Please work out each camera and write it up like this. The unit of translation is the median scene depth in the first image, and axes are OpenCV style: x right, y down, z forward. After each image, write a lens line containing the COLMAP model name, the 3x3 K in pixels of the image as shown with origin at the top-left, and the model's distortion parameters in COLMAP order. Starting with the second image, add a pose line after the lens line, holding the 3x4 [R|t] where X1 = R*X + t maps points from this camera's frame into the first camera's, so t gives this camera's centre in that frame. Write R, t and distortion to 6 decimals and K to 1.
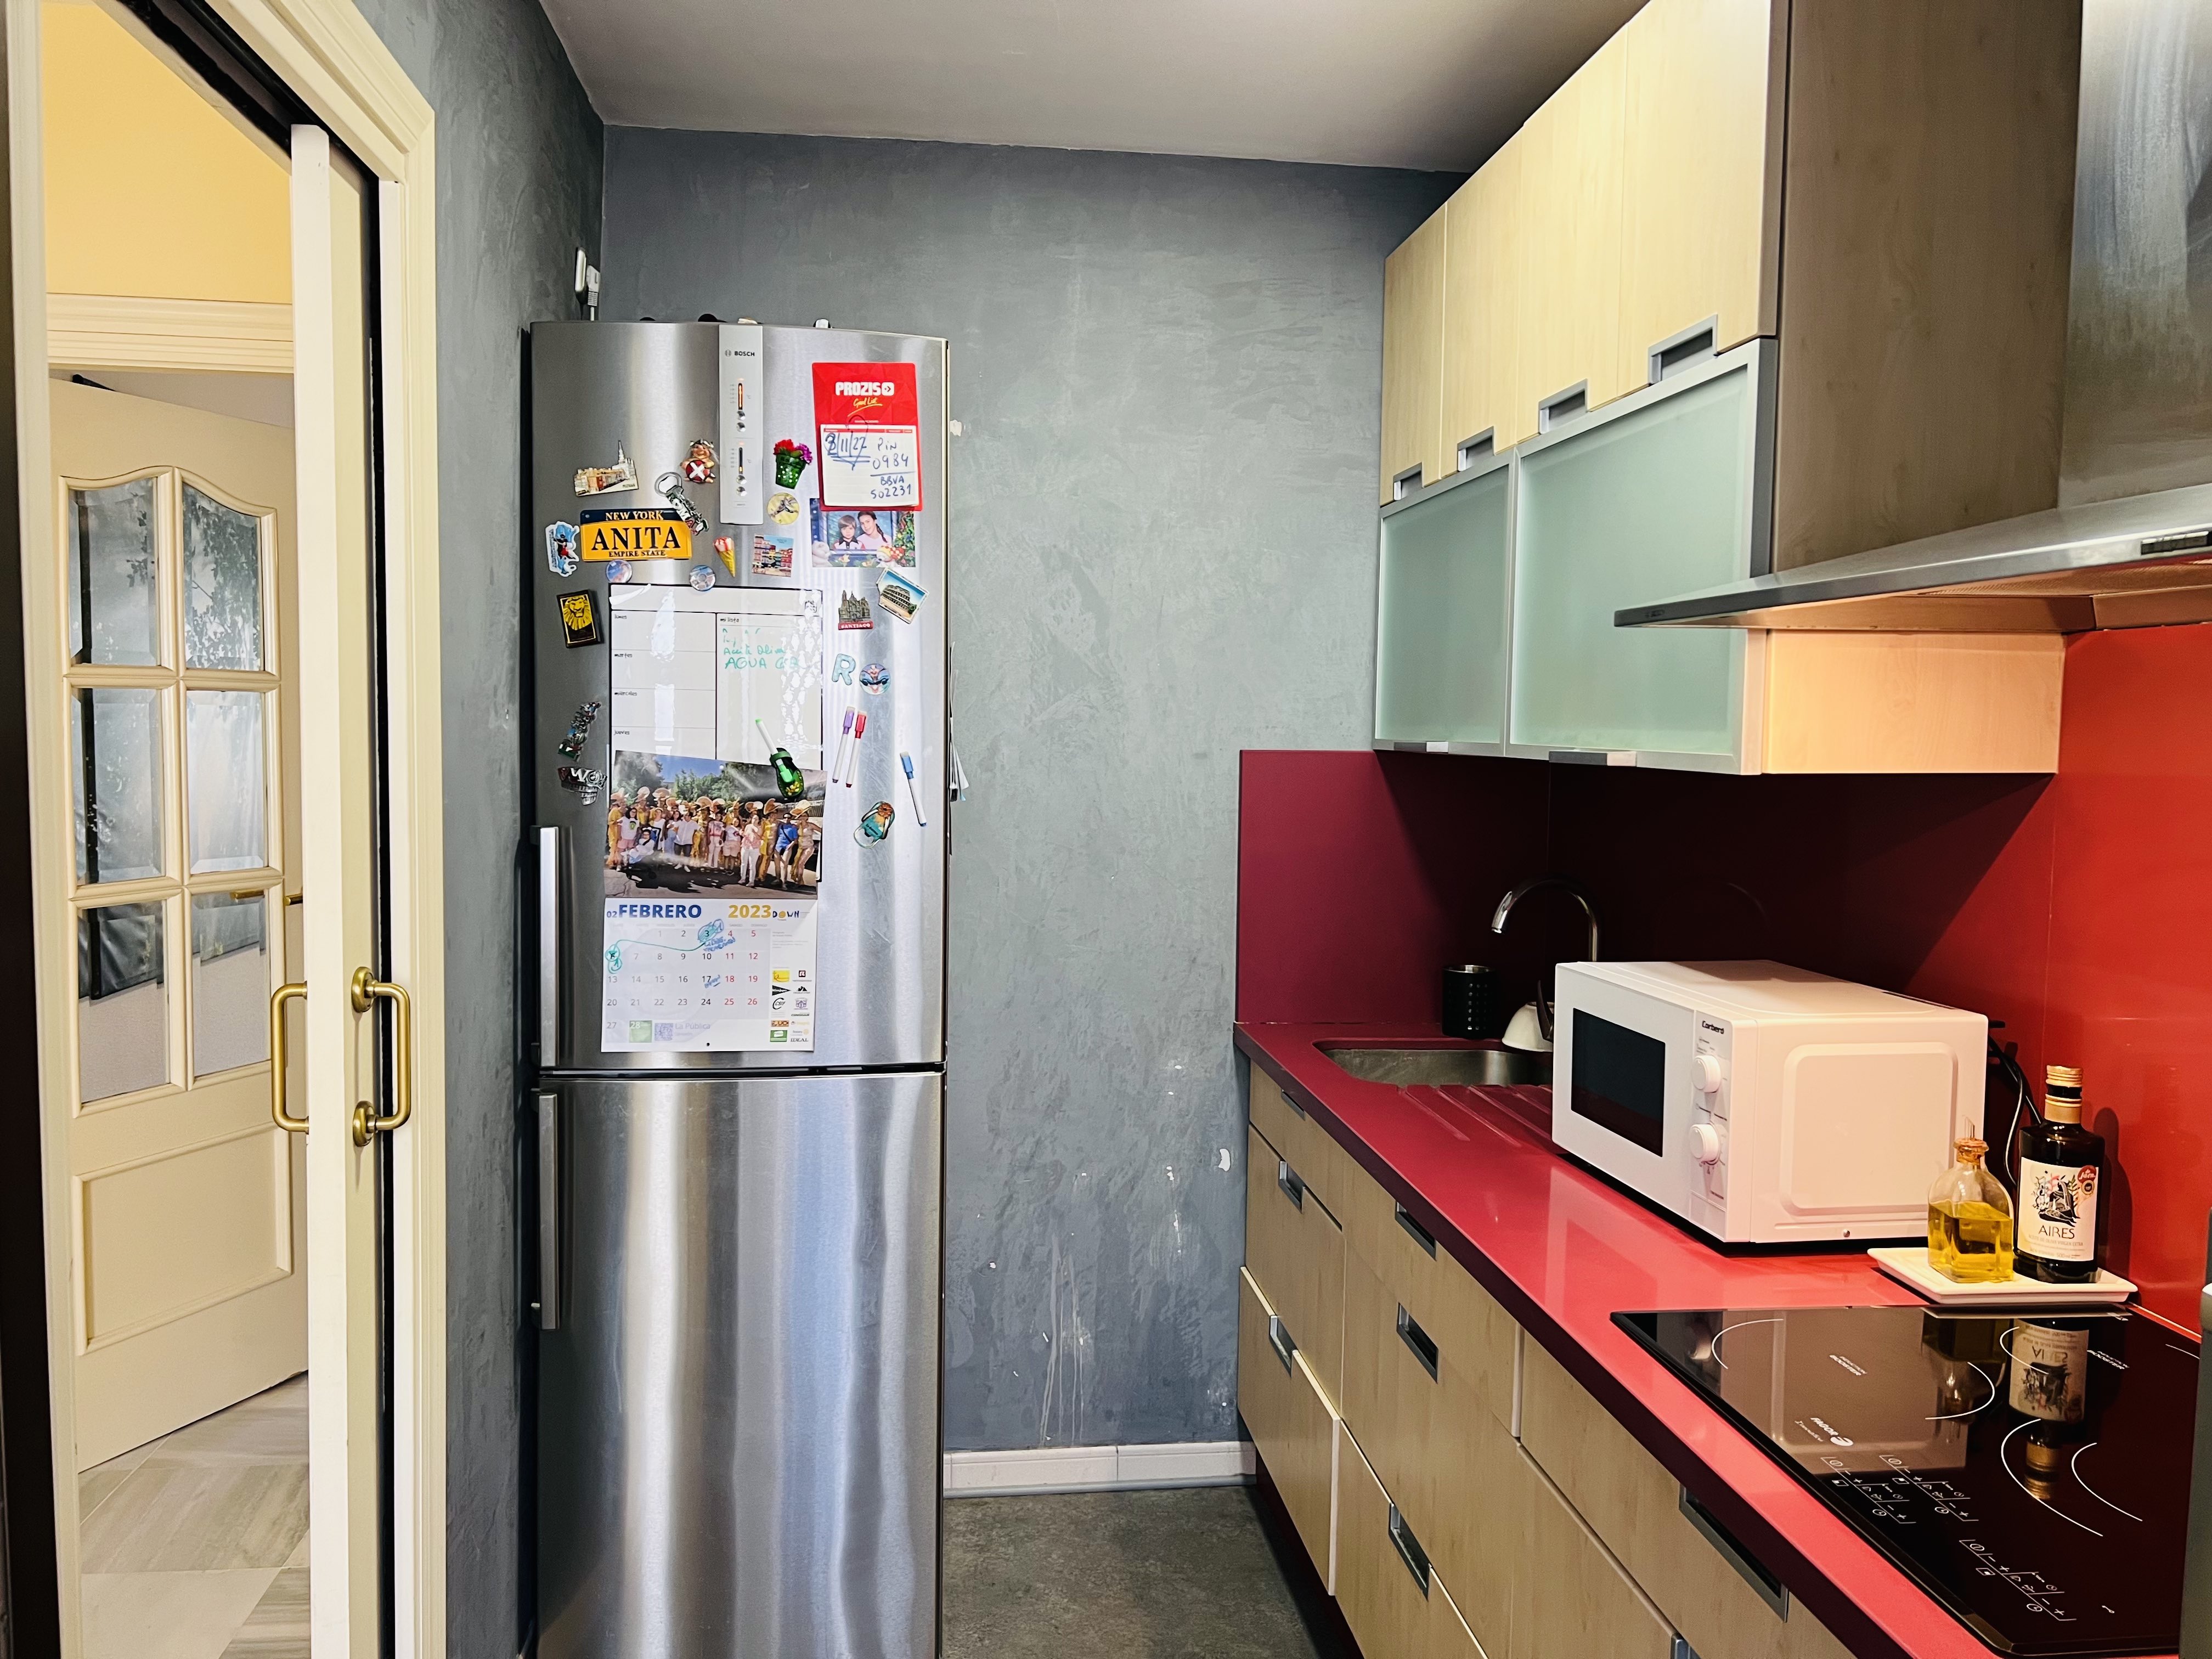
lens RADIAL K [[1673.6, 0, 1106.0], [0, 1673.6, 829.5], [0, 0, 1]] dist [0.110853, -0.167738]
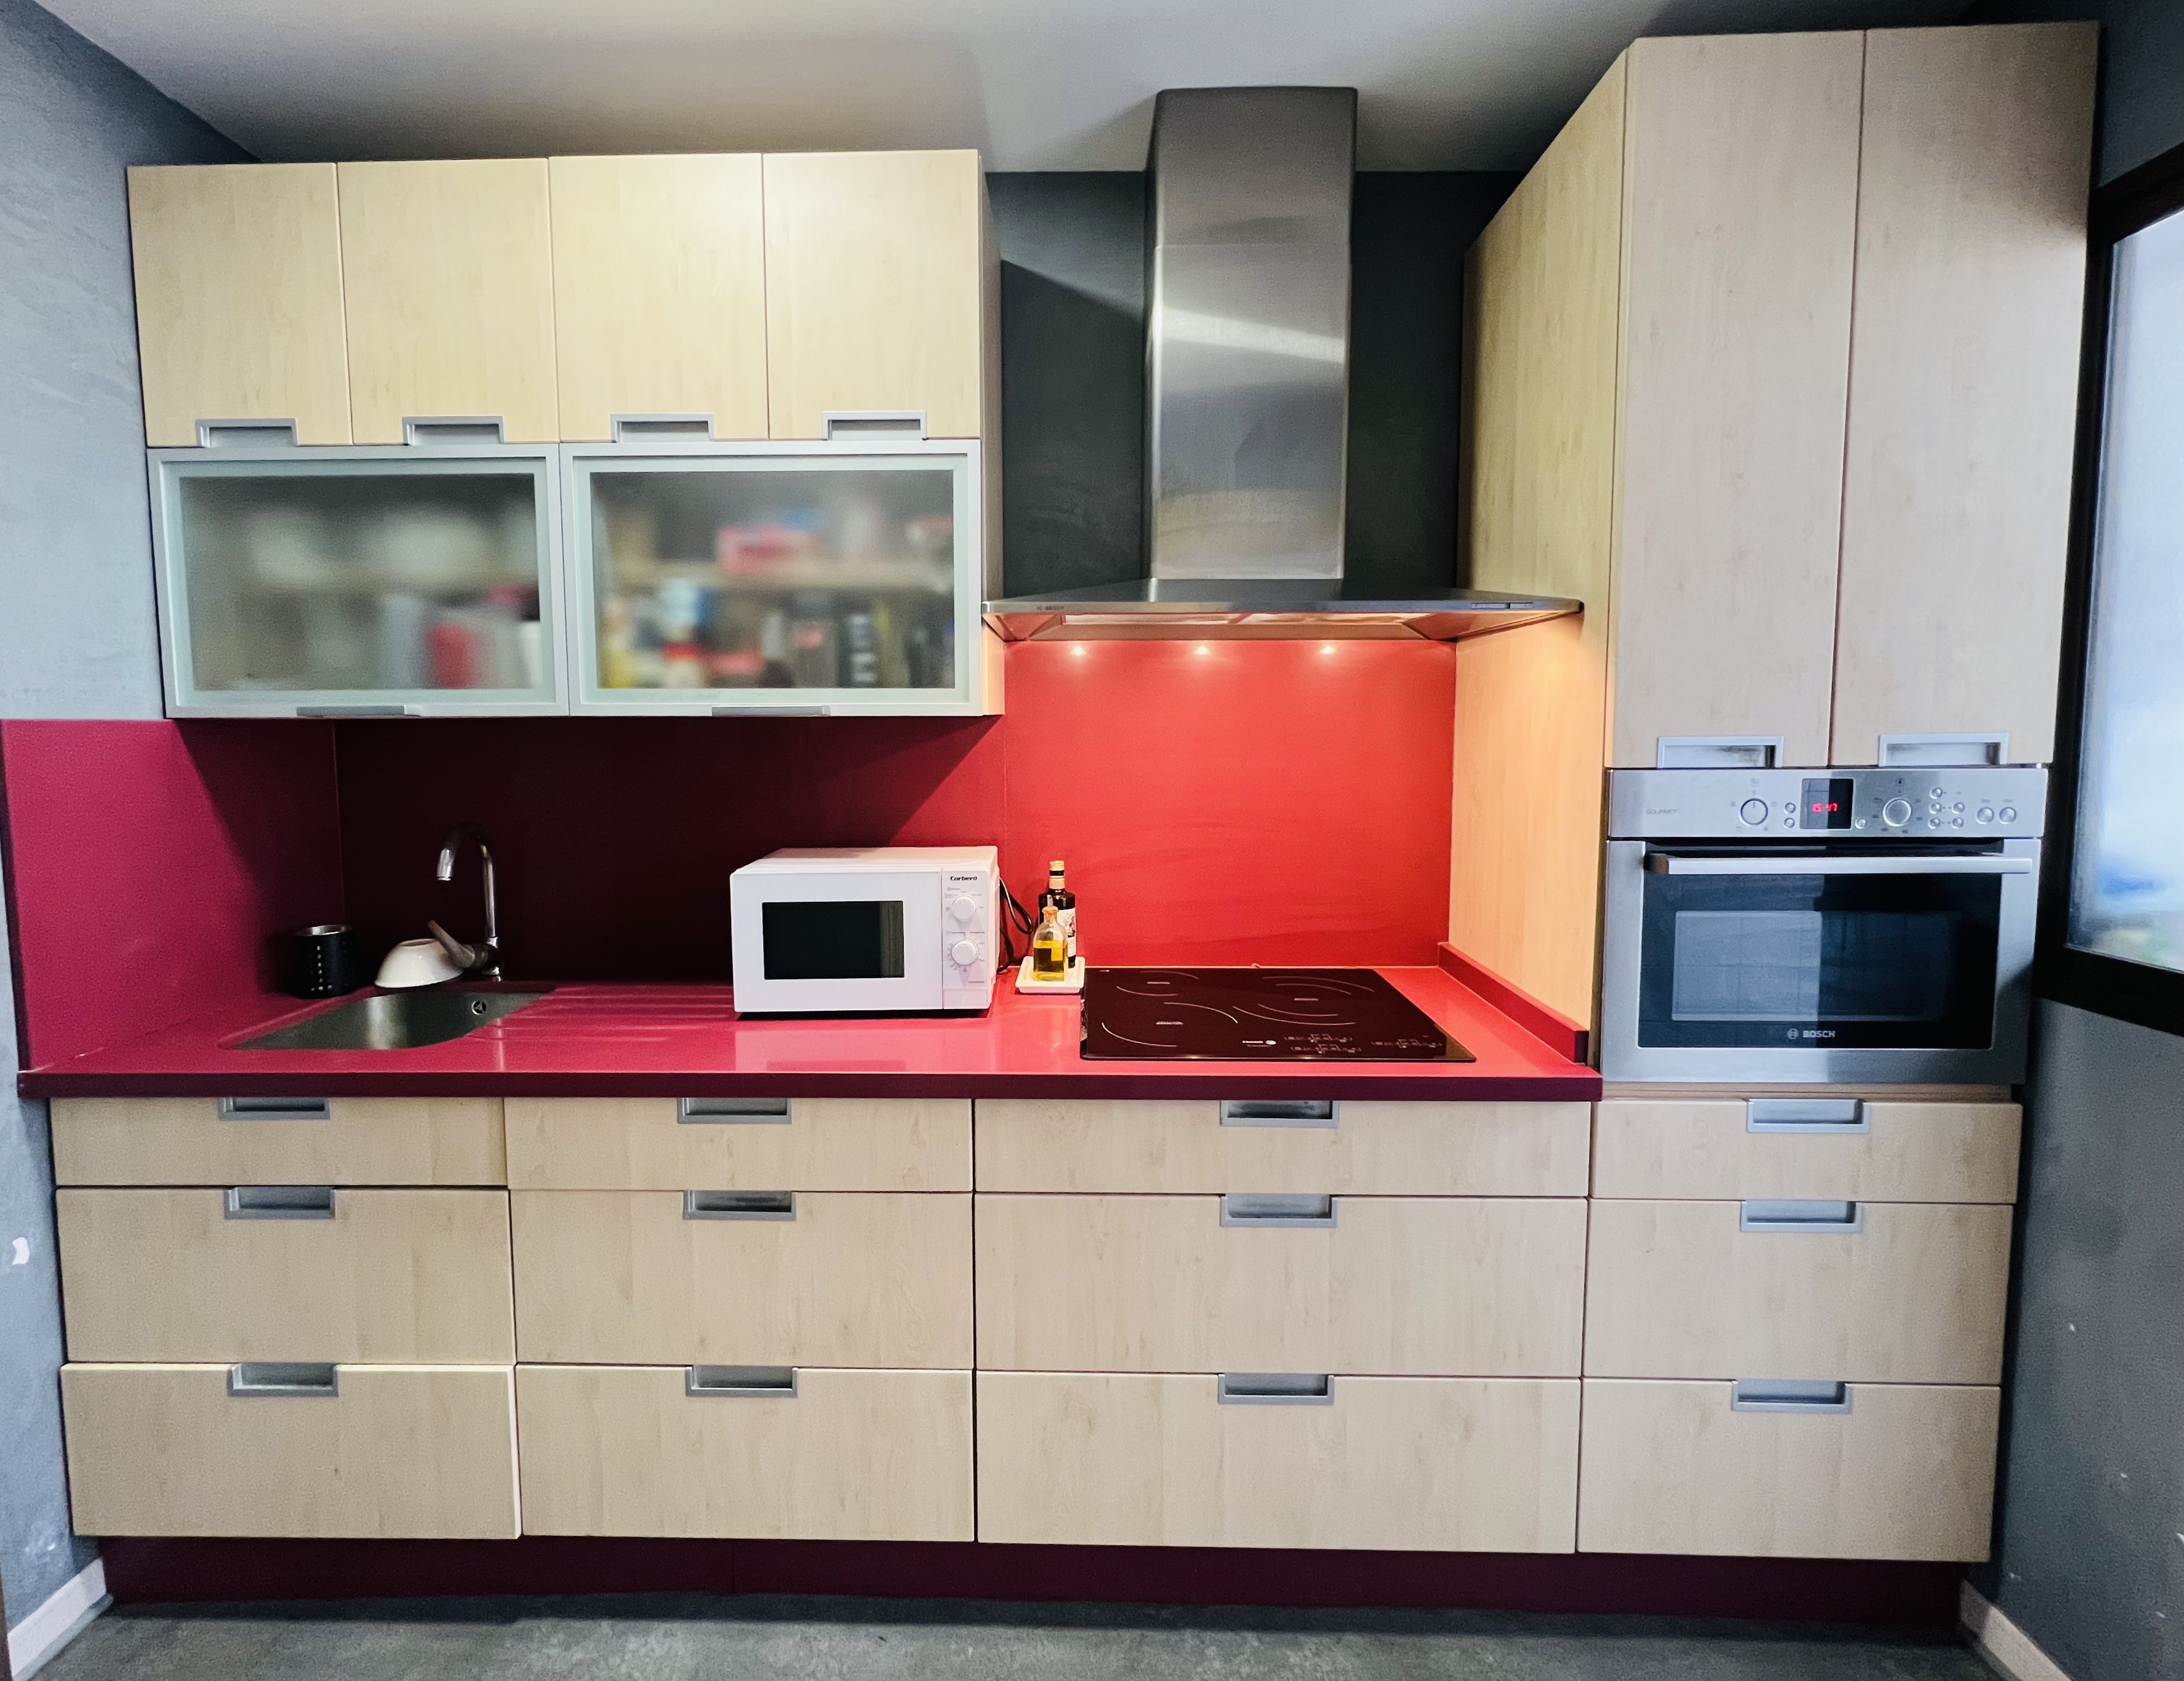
lens RADIAL K [[915.1, 0, 1093.5], [0, 915.1, 785.3], [0, 0, 1]] dist [-0.001847, -0.000199]
pose [[0.128452, -0.080001, 0.988484, -0.341541], [0.070665, 0.994946, 0.071341, -0.015237], [-0.989195, 0.060688, 0.133456, 0.574343]]
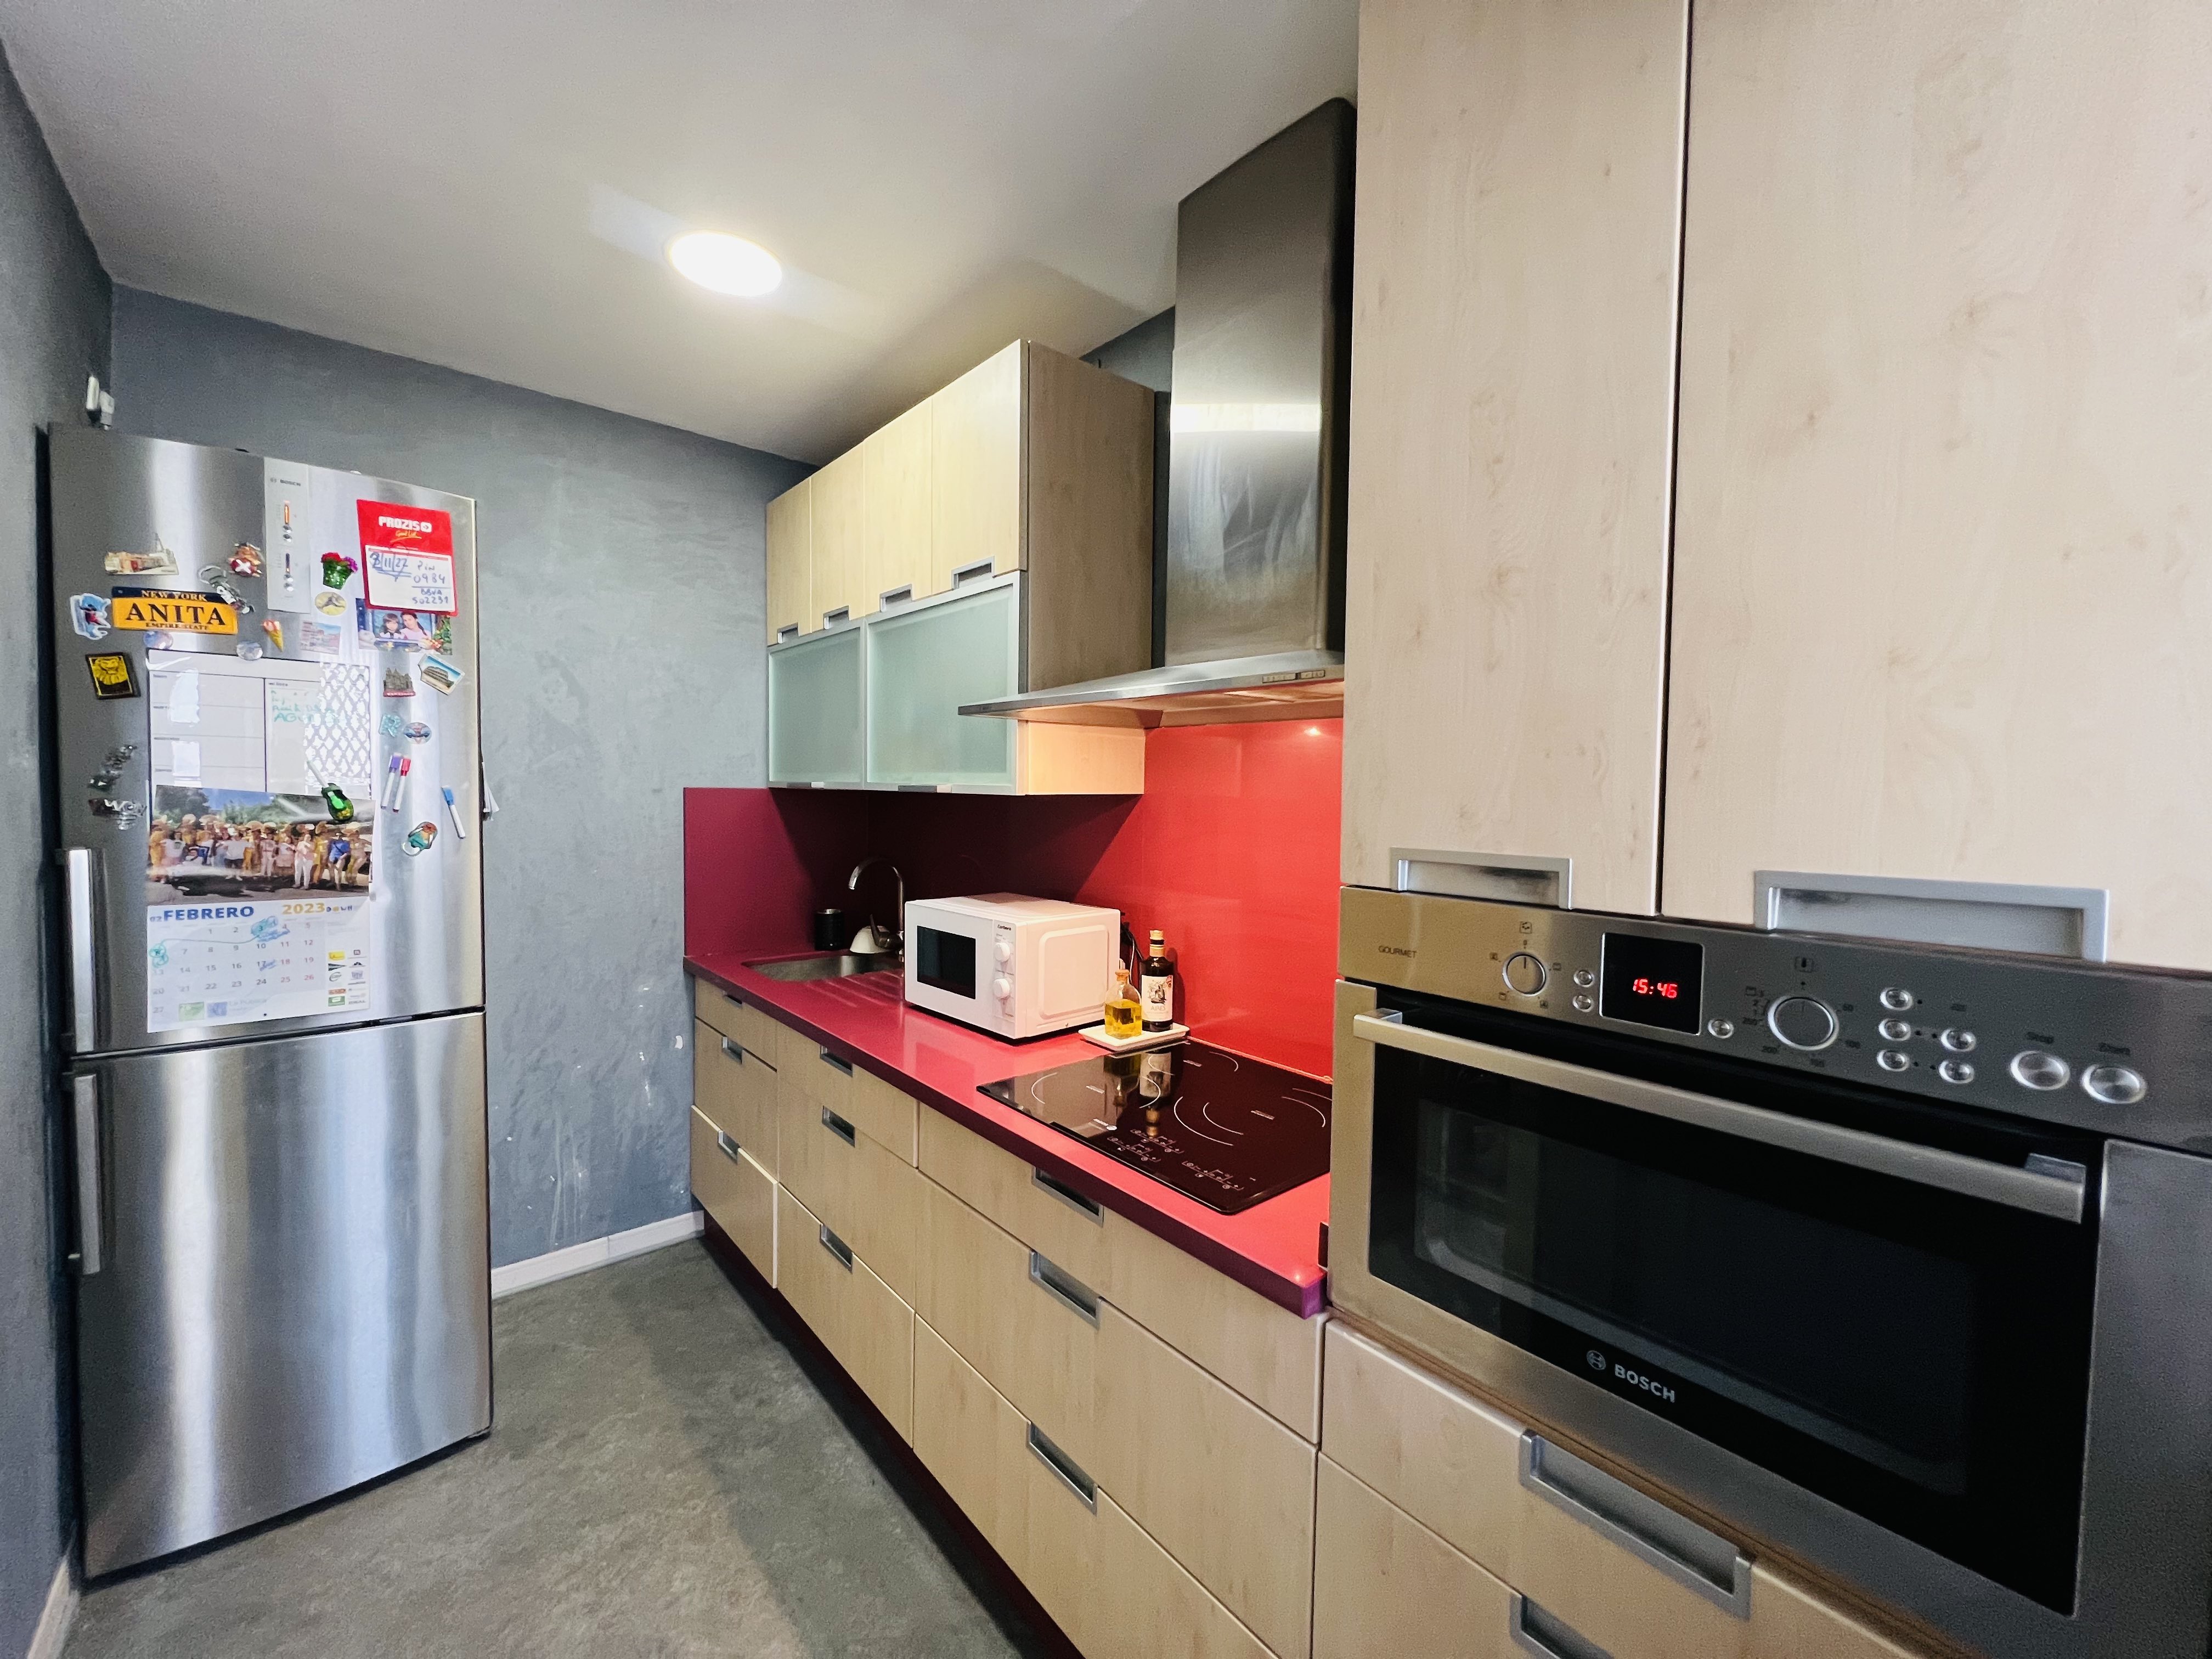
lens RADIAL K [[886.6, 0, 1113.8], [0, 886.6, 824.2], [0, 0, 1]] dist [-0.001563, 0.000037]
pose [[0.826383, -0.024021, 0.562596, -0.074752], [0.032257, 0.999469, -0.004707, 0.006654], [-0.562184, 0.022038, 0.826718, 0.076654]]
